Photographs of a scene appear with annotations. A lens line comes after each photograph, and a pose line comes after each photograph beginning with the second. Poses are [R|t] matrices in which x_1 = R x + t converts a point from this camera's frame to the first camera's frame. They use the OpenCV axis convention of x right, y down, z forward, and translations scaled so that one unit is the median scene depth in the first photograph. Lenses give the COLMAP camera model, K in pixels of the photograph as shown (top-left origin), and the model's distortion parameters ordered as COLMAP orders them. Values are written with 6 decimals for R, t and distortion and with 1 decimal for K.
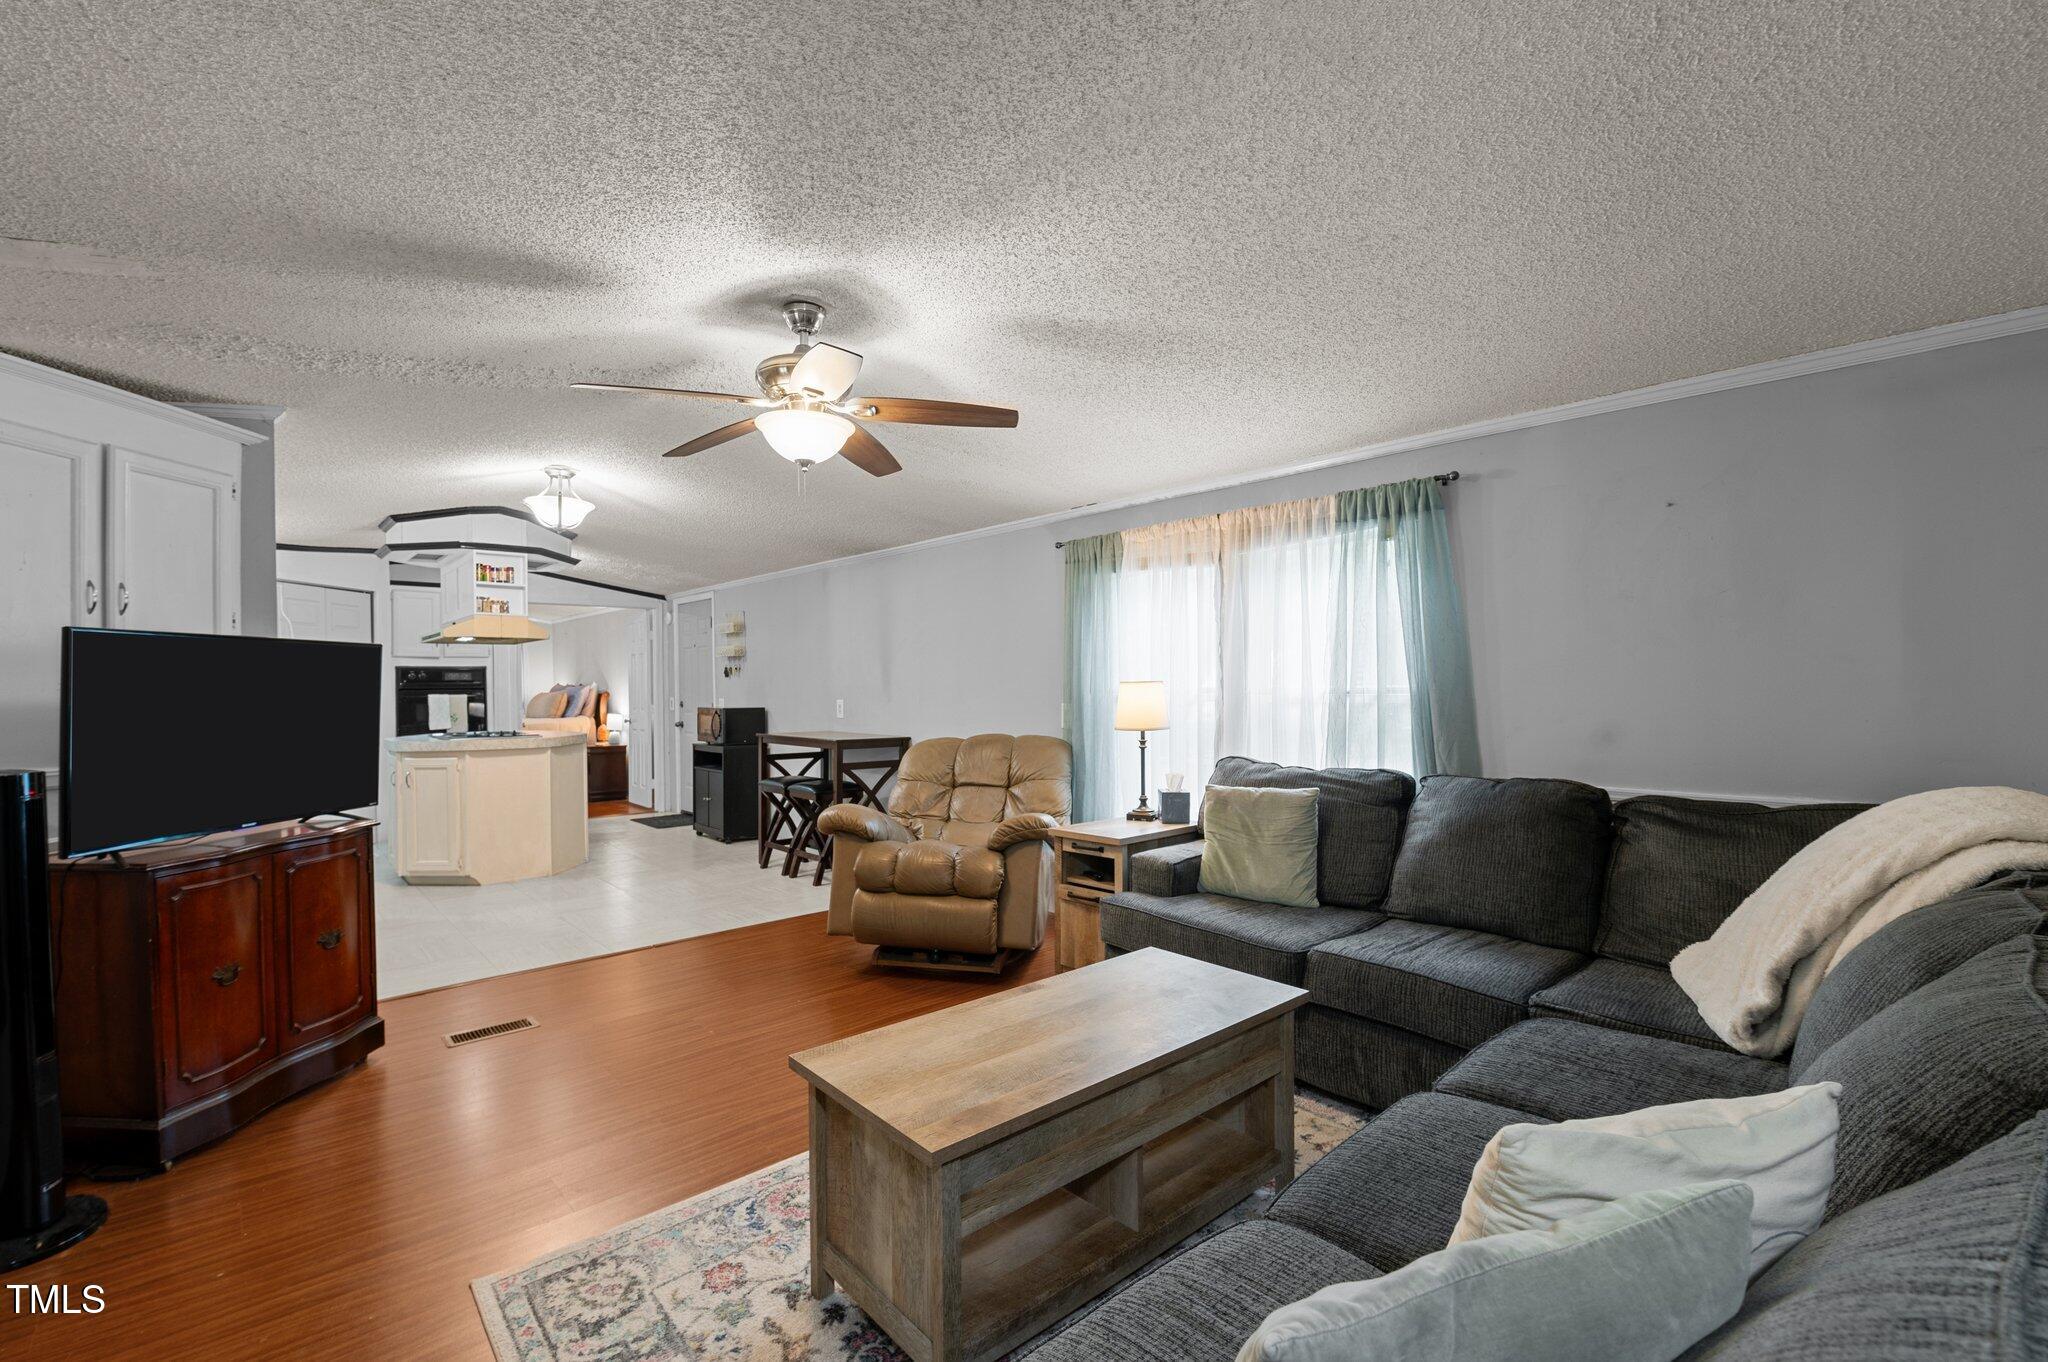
lens RADIAL K [[876.1, 0, 1019.0], [0, 876.1, 686.1], [0, 0, 1]] dist [0.019518, -0.012049]
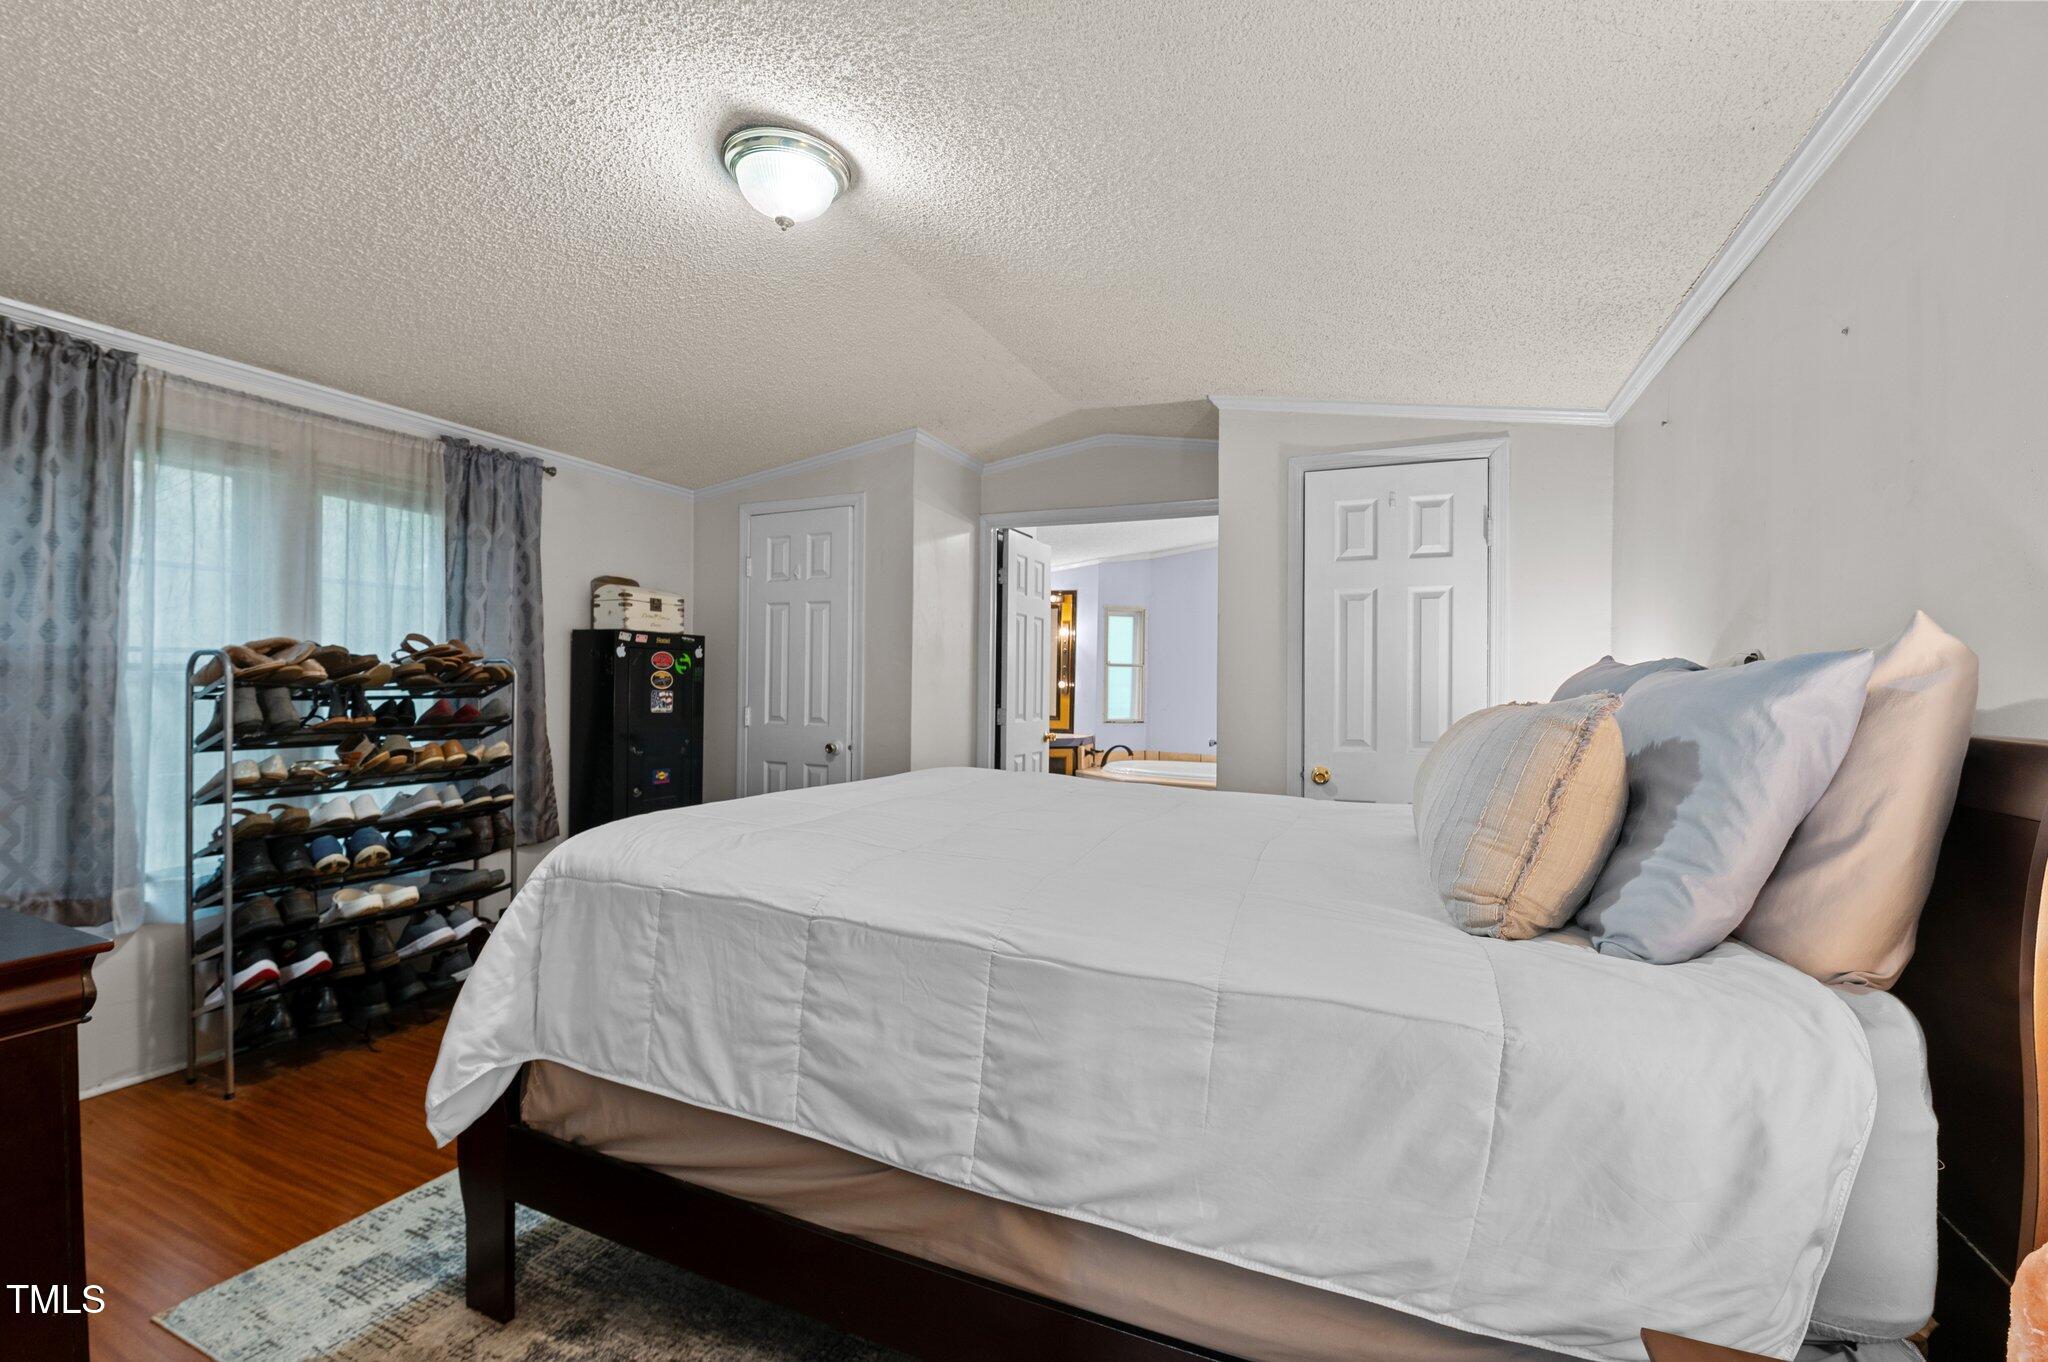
lens RADIAL K [[876.1, 0, 1019.0], [0, 876.1, 686.1], [0, 0, 1]] dist [0.019518, -0.012049]
pose [[0.414861, 0.019779, -0.909670, -0.574783], [-0.023503, 0.999663, 0.011017, 0.004986], [0.909581, 0.016810, 0.415186, 1.146347]]
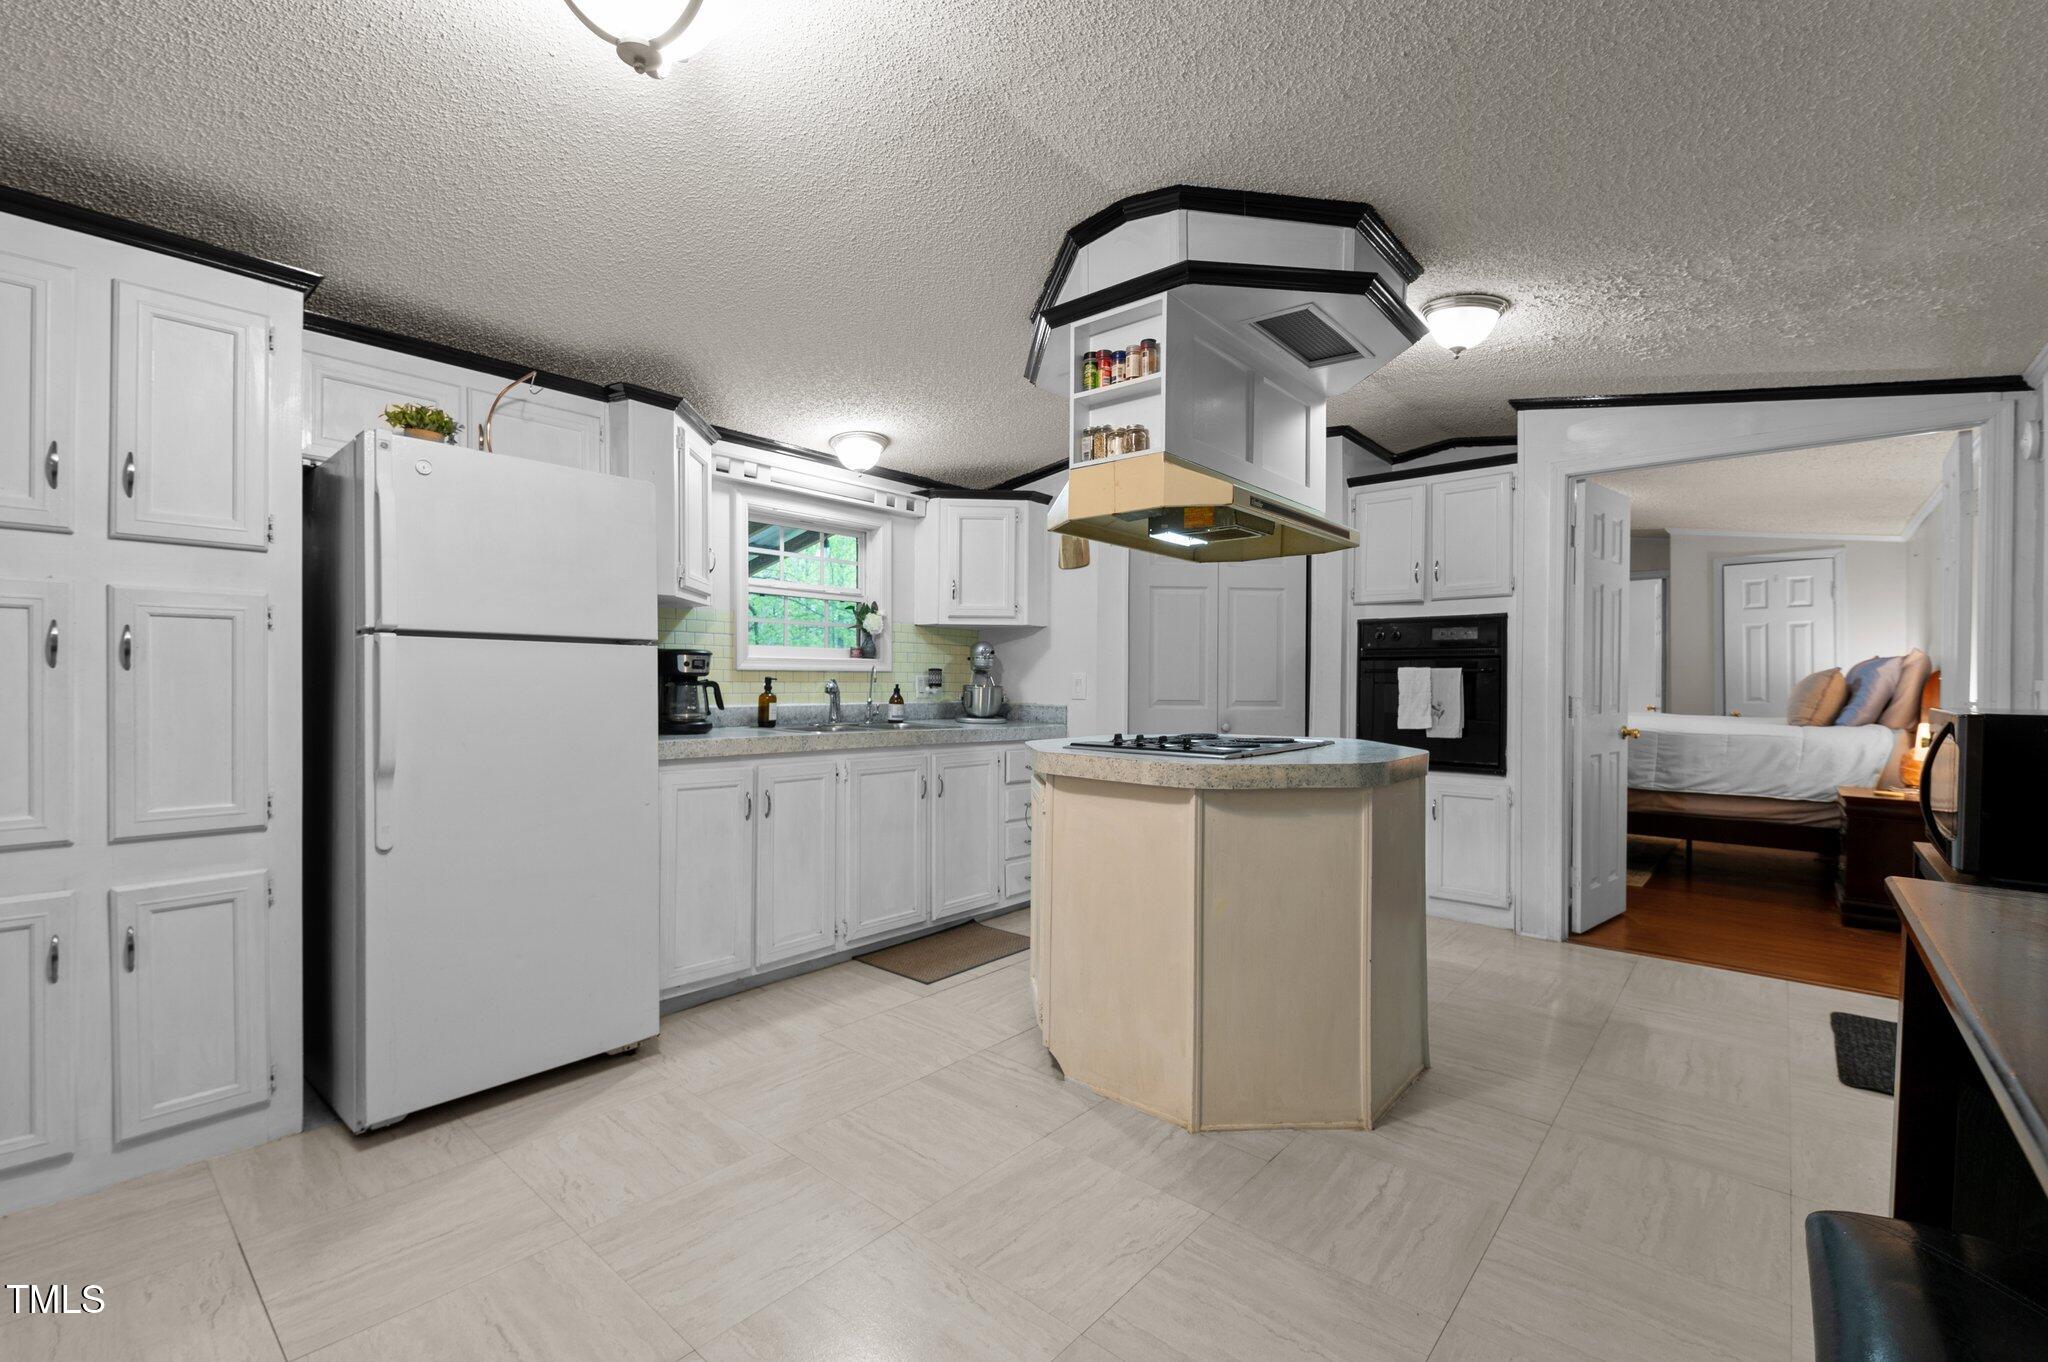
lens RADIAL K [[876.1, 0, 1019.0], [0, 876.1, 686.1], [0, 0, 1]] dist [0.019518, -0.012049]
pose [[0.114004, 0.011646, -0.993412, -0.128732], [-0.008301, 0.999908, 0.010770, 0.016754], [0.993446, 0.007019, 0.114091, 0.667847]]
